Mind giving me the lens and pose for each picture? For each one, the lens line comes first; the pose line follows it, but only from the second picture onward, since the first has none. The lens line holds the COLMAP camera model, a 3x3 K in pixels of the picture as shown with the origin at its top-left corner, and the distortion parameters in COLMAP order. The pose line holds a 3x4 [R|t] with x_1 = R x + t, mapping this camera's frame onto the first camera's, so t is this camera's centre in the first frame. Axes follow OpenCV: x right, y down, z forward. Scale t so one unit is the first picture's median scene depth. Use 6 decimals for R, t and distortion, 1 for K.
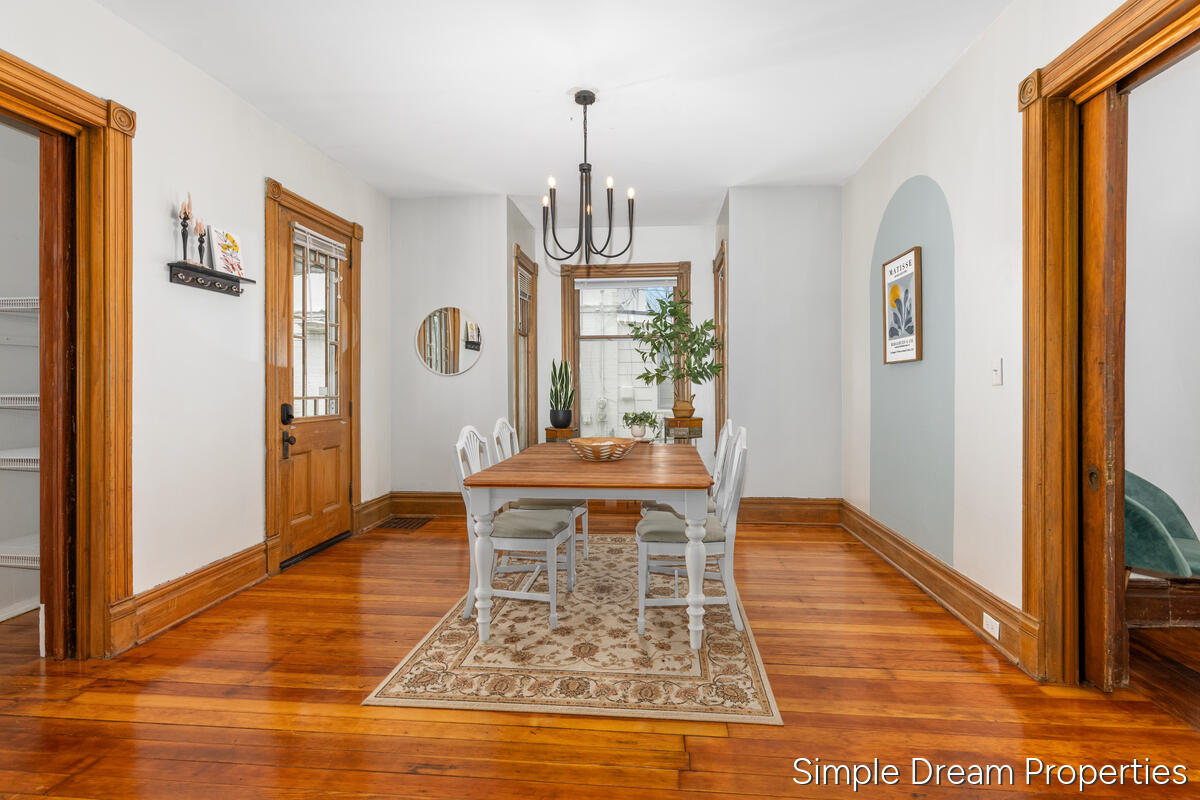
lens RADIAL K [[552.8, 0, 604.3], [0, 552.8, 385.3], [0, 0, 1]] dist [0.003303, 0.000295]
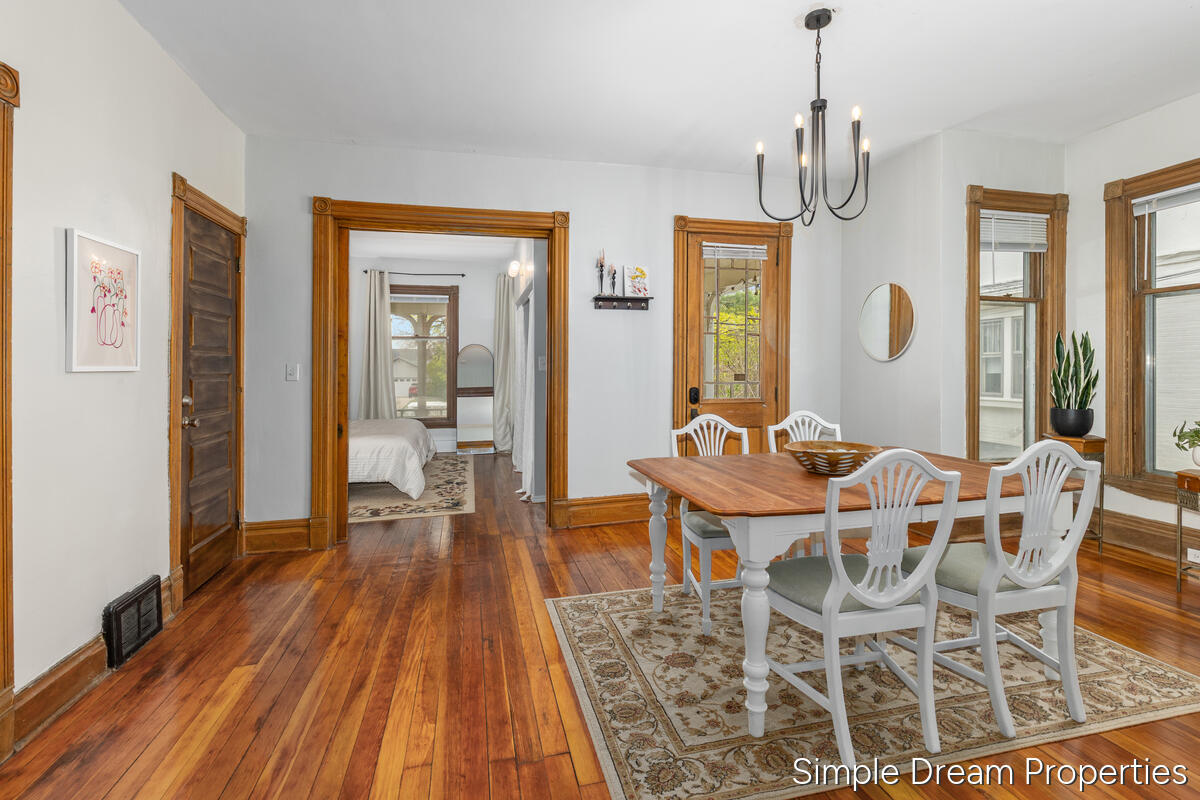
lens RADIAL K [[551.1, 0, 608.6], [0, 551.1, 373.7], [0, 0, 1]] dist [-0.000802, -0.000118]
pose [[0.332968, 0.007269, -0.942910, 0.793177], [0.007765, 0.999915, 0.010450, -0.019954], [0.942906, -0.010802, 0.332883, 0.569384]]
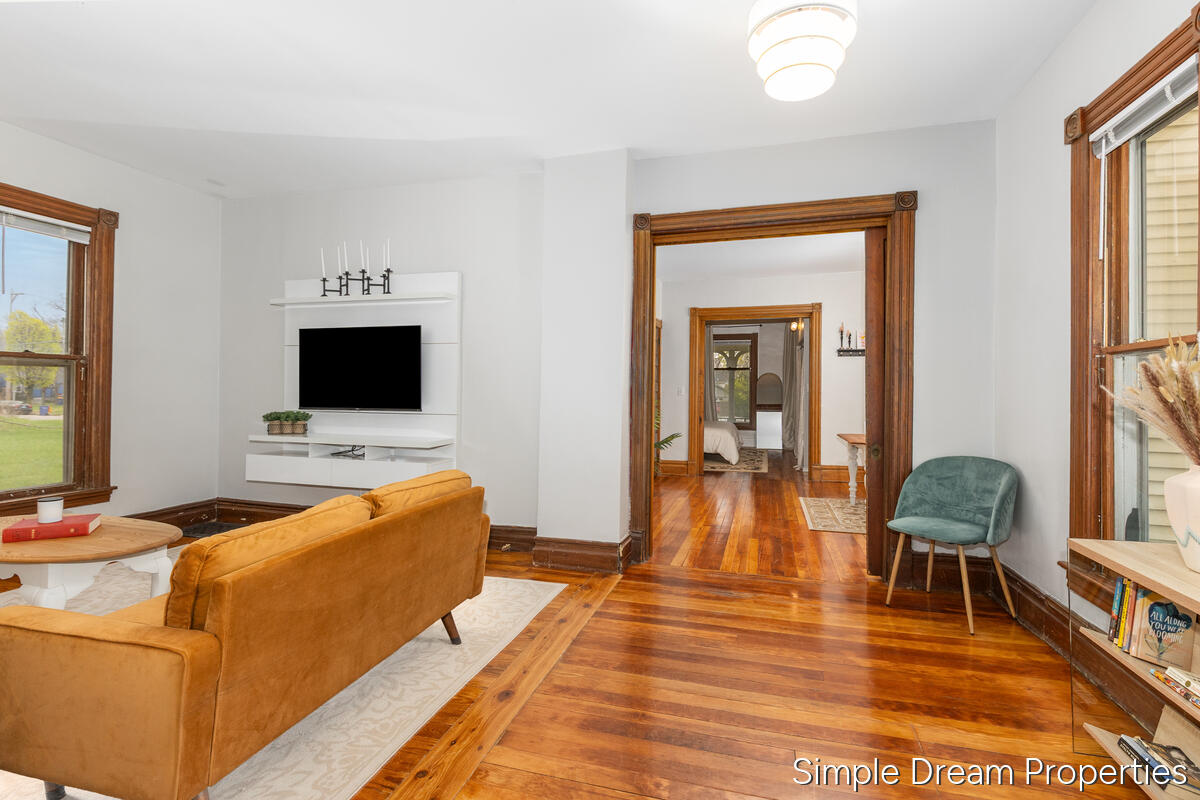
lens RADIAL K [[551.1, 0, 608.6], [0, 551.1, 373.7], [0, 0, 1]] dist [-0.000802, -0.000118]
pose [[-0.184920, -0.030302, -0.982286, 2.336190], [-0.003533, 0.999539, -0.030169, -0.017293], [0.982747, -0.002108, -0.184942, 0.432452]]
